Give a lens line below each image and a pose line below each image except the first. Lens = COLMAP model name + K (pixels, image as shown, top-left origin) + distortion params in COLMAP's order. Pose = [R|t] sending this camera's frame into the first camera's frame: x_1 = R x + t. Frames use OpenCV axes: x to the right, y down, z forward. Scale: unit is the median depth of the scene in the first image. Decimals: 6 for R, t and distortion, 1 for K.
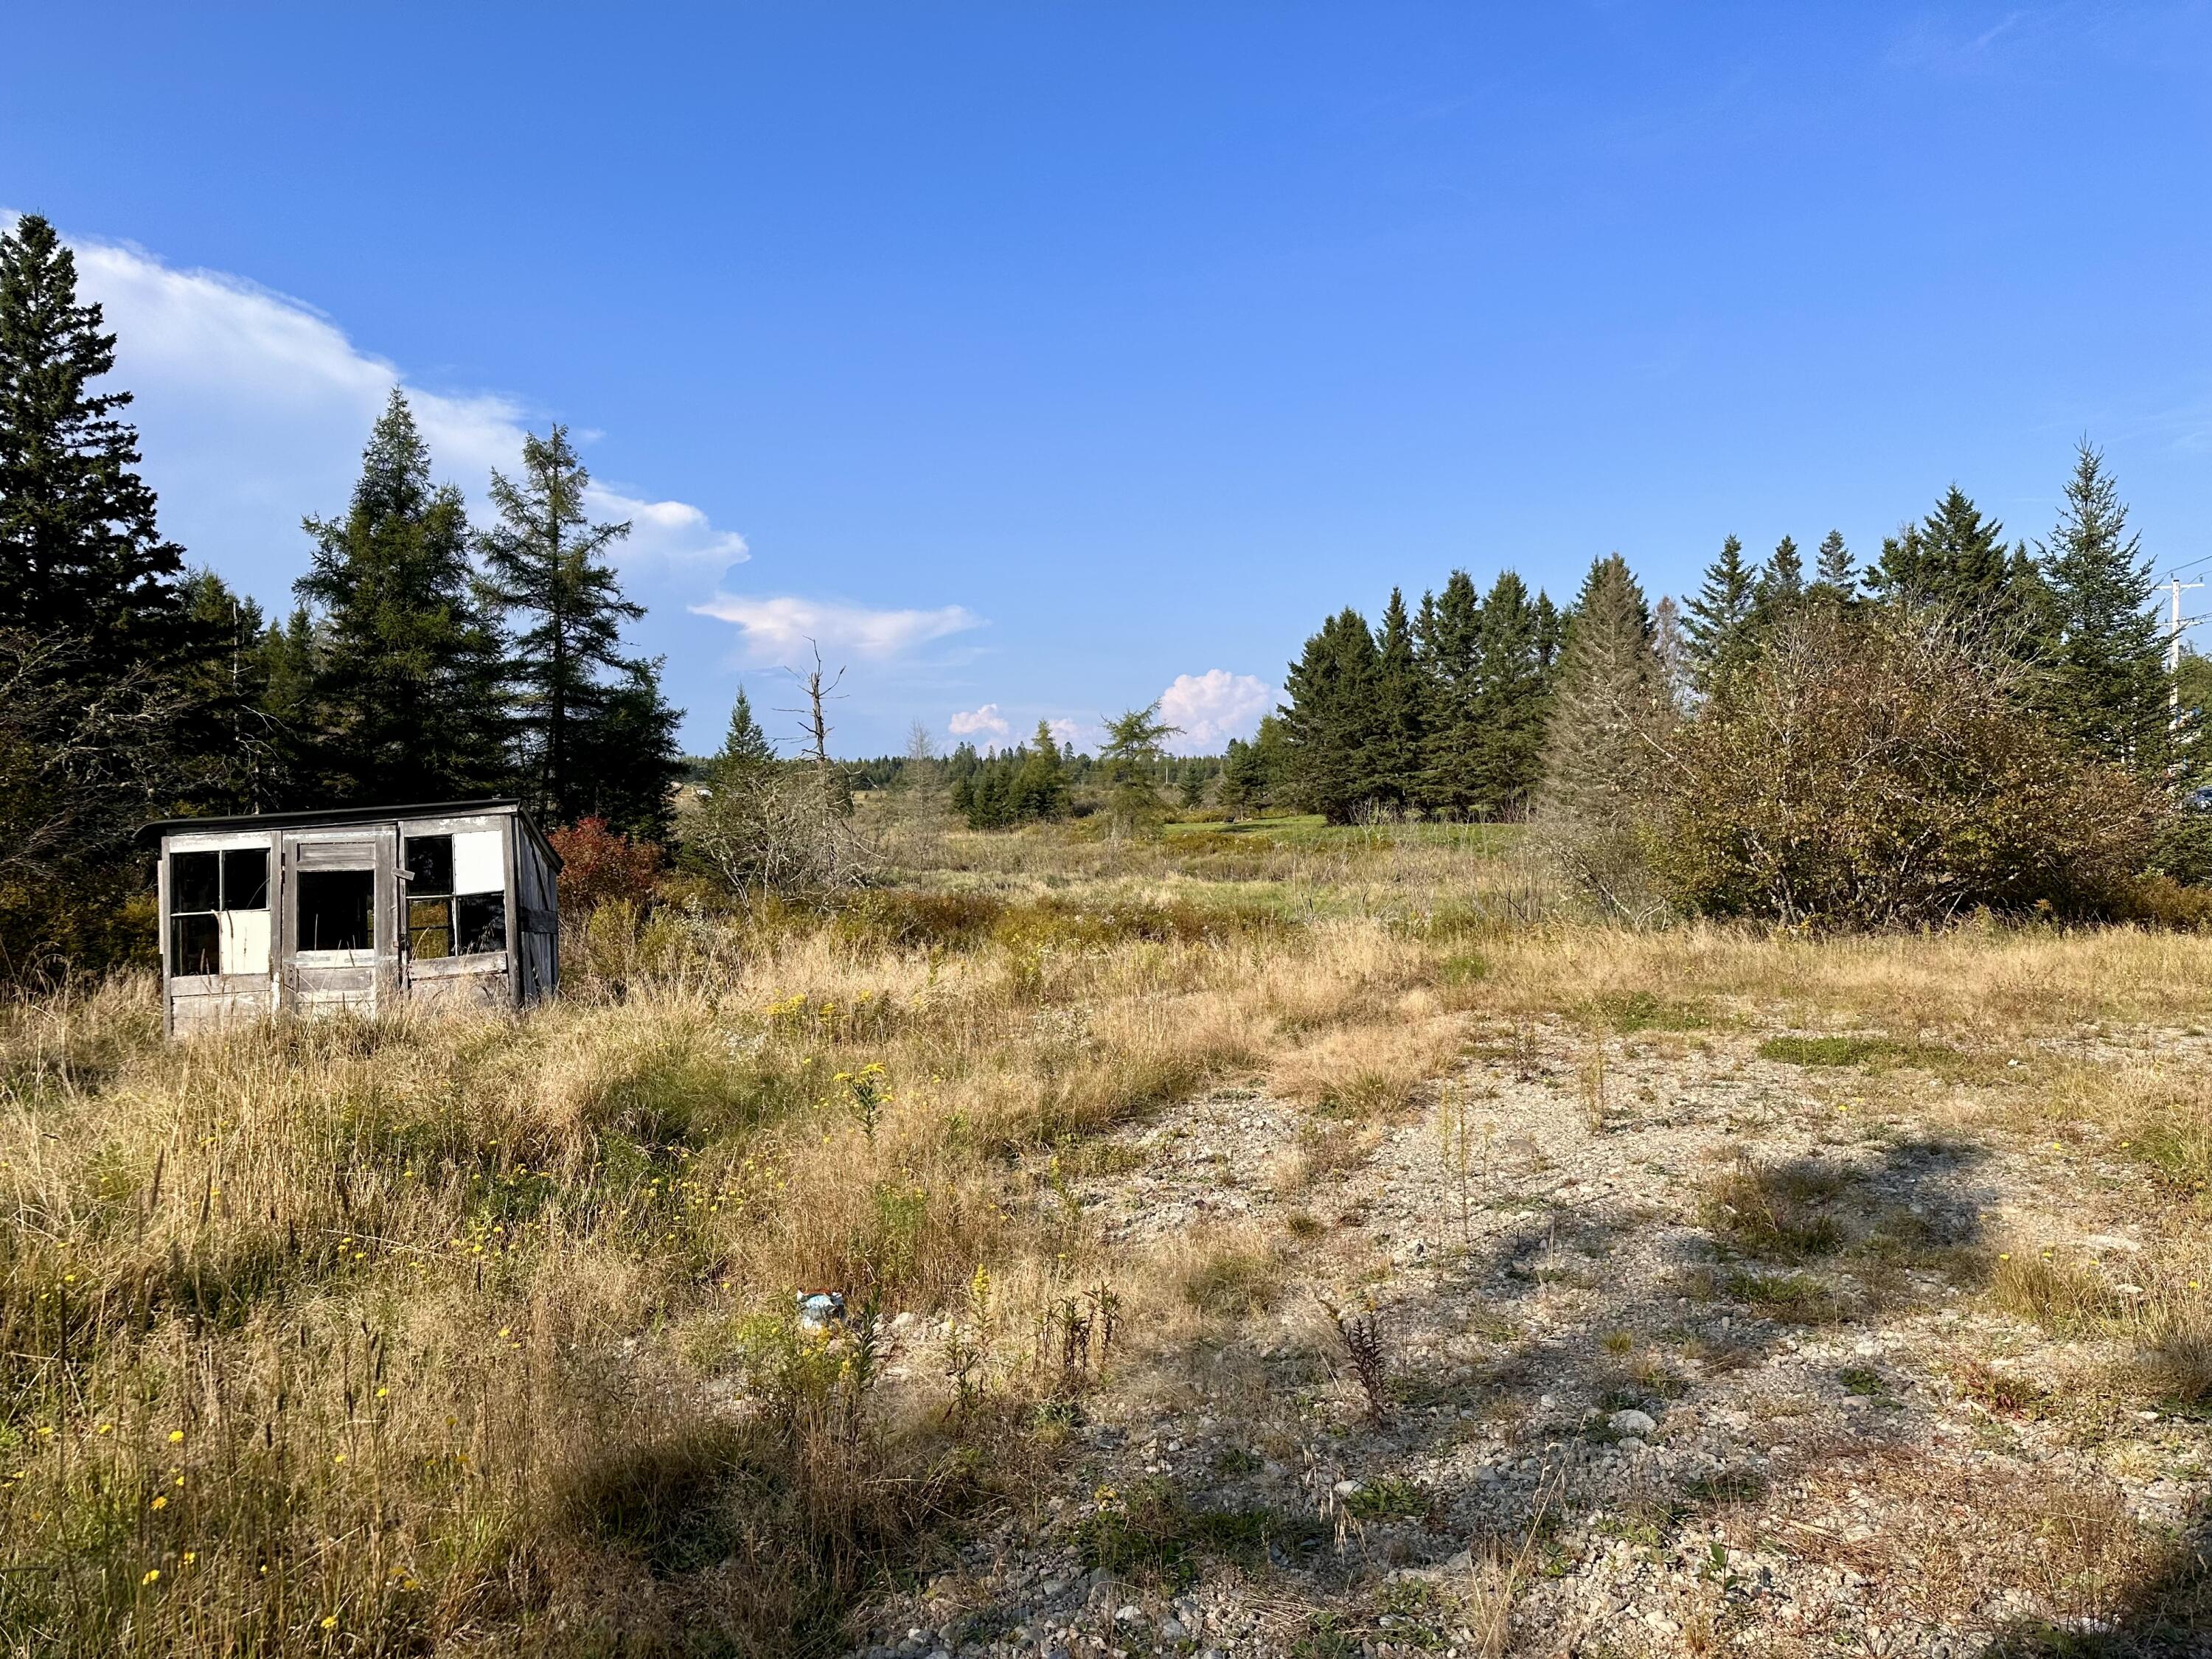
lens RADIAL K [[1477.8, 0, 1106.0], [0, 1477.8, 829.5], [0, 0, 1]] dist [0.049878, -0.039312]
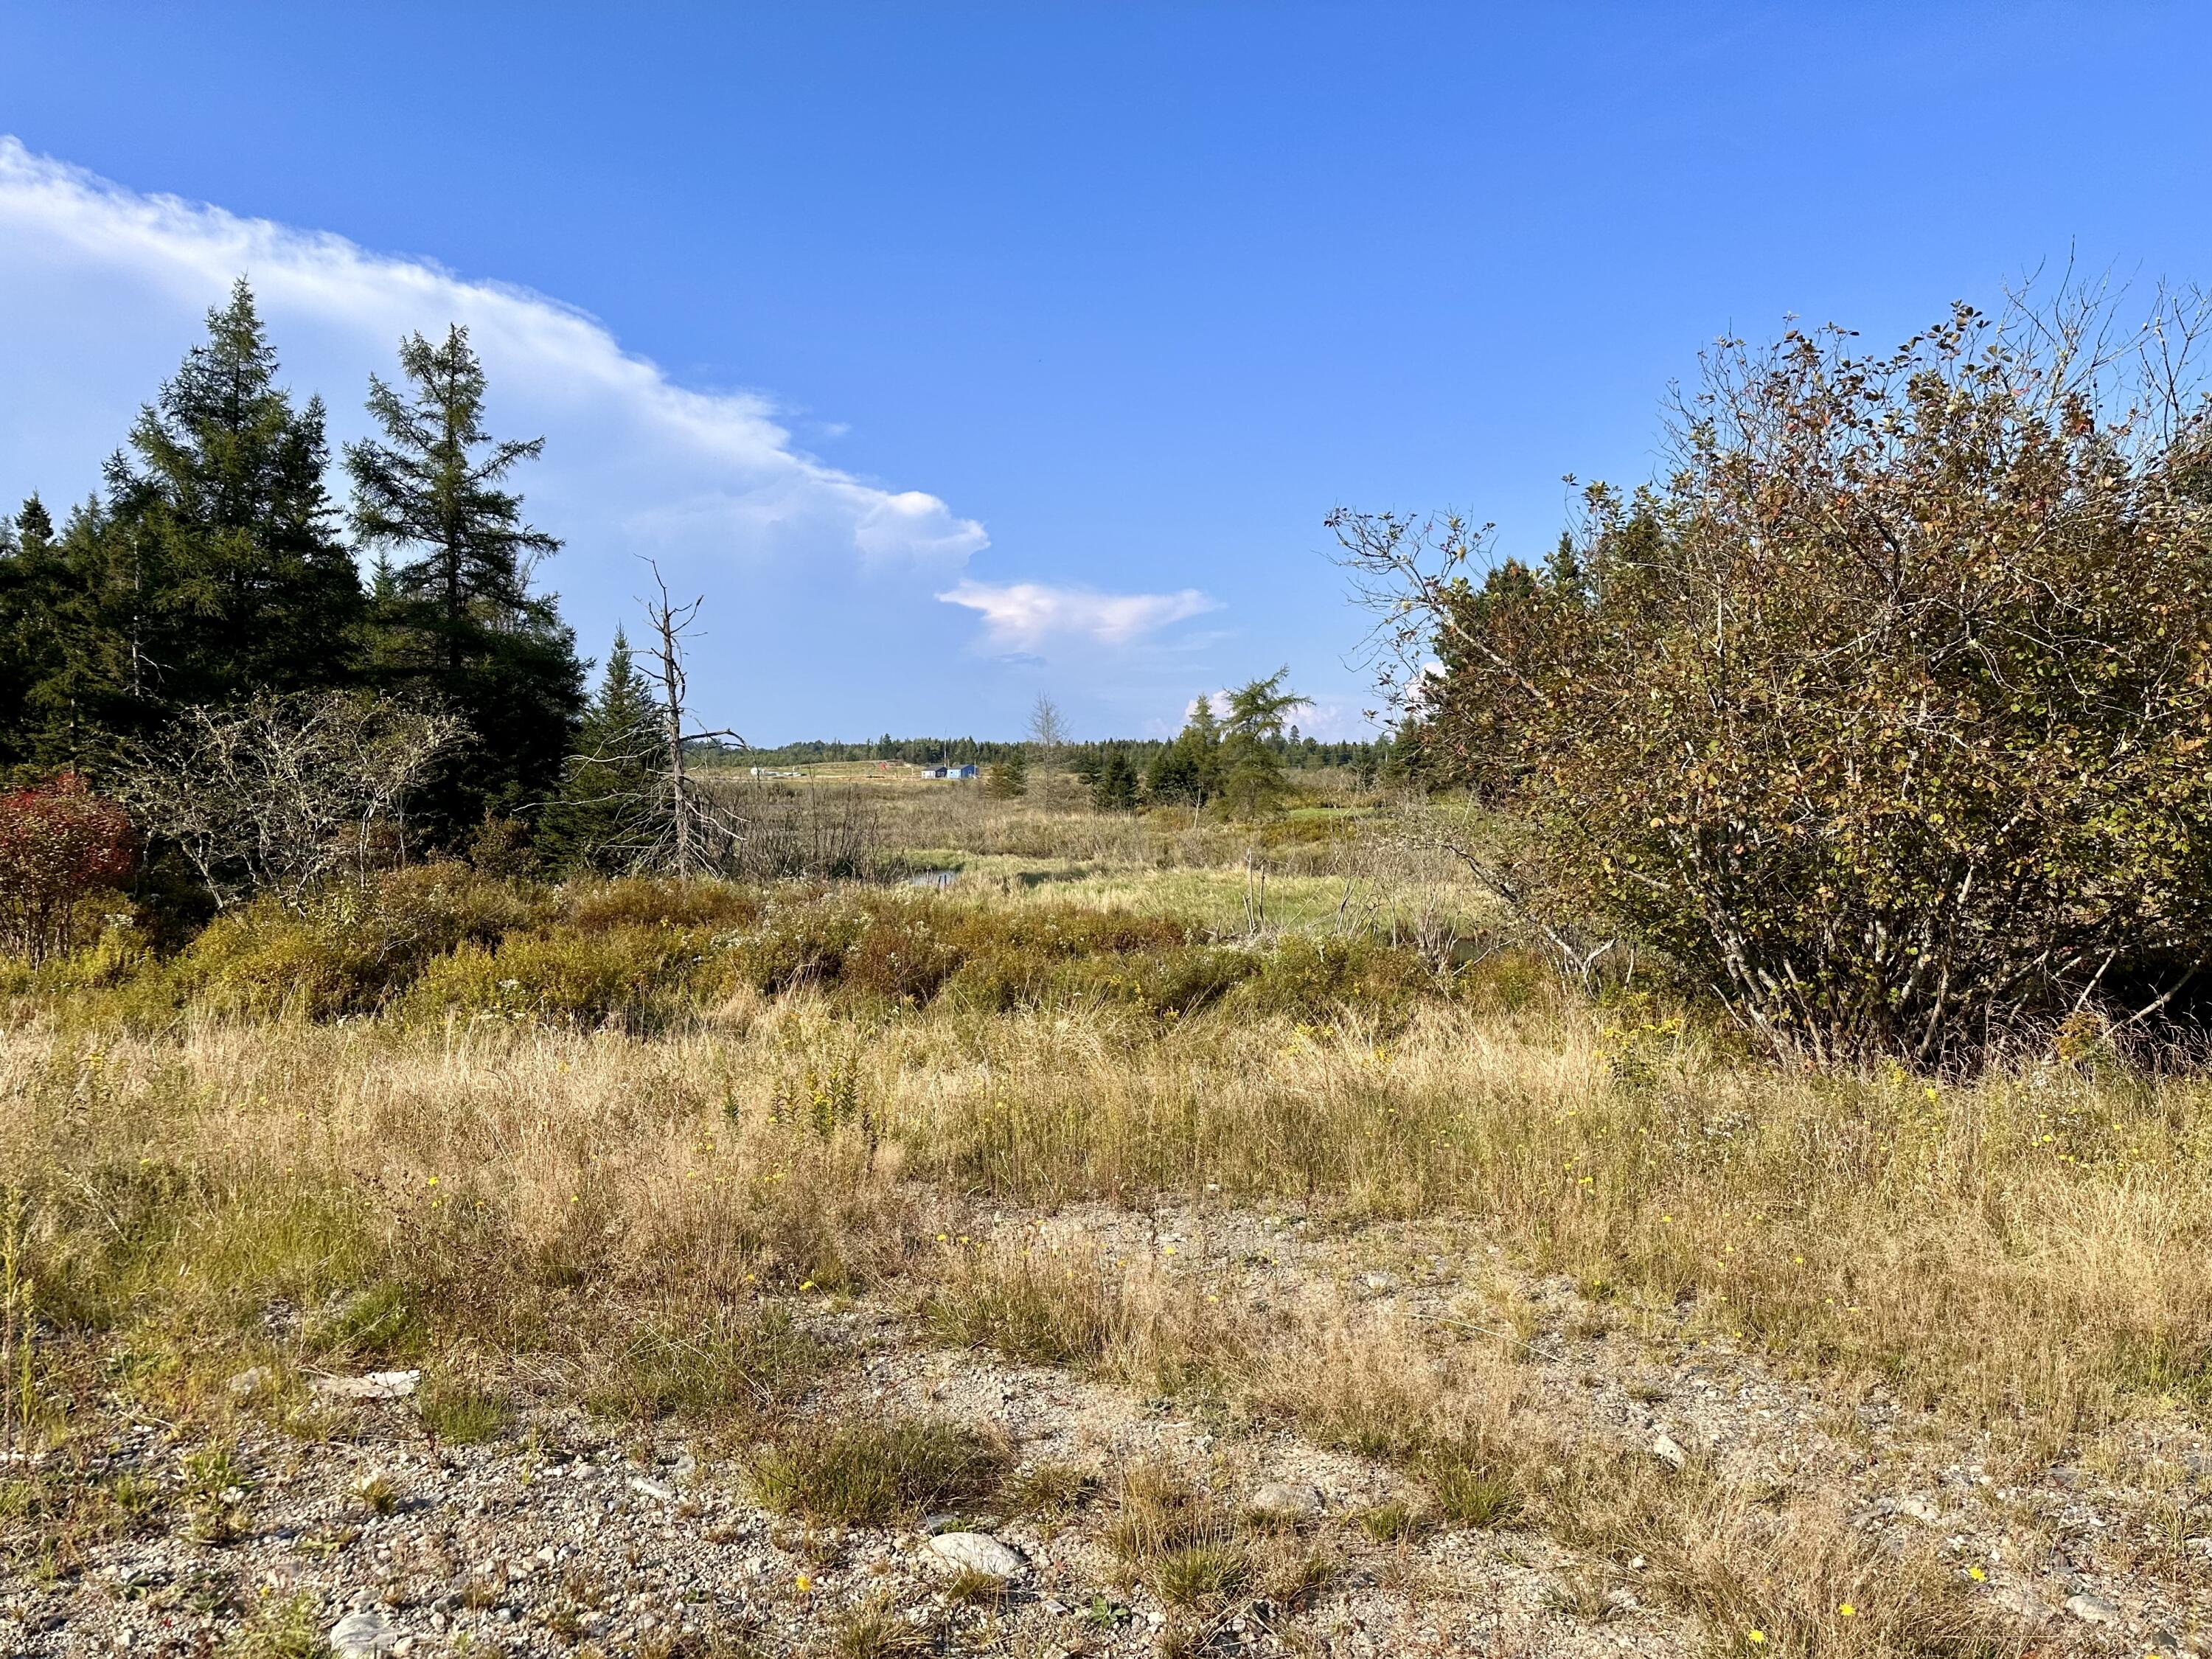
lens RADIAL K [[1477.8, 0, 1106.0], [0, 1477.8, 829.5], [0, 0, 1]] dist [0.049878, -0.039312]
pose [[0.985296, 0.016238, -0.170085, 0.081287], [-0.014834, 0.999845, 0.009528, 0.002219], [0.170213, -0.006865, 0.985383, 0.116358]]
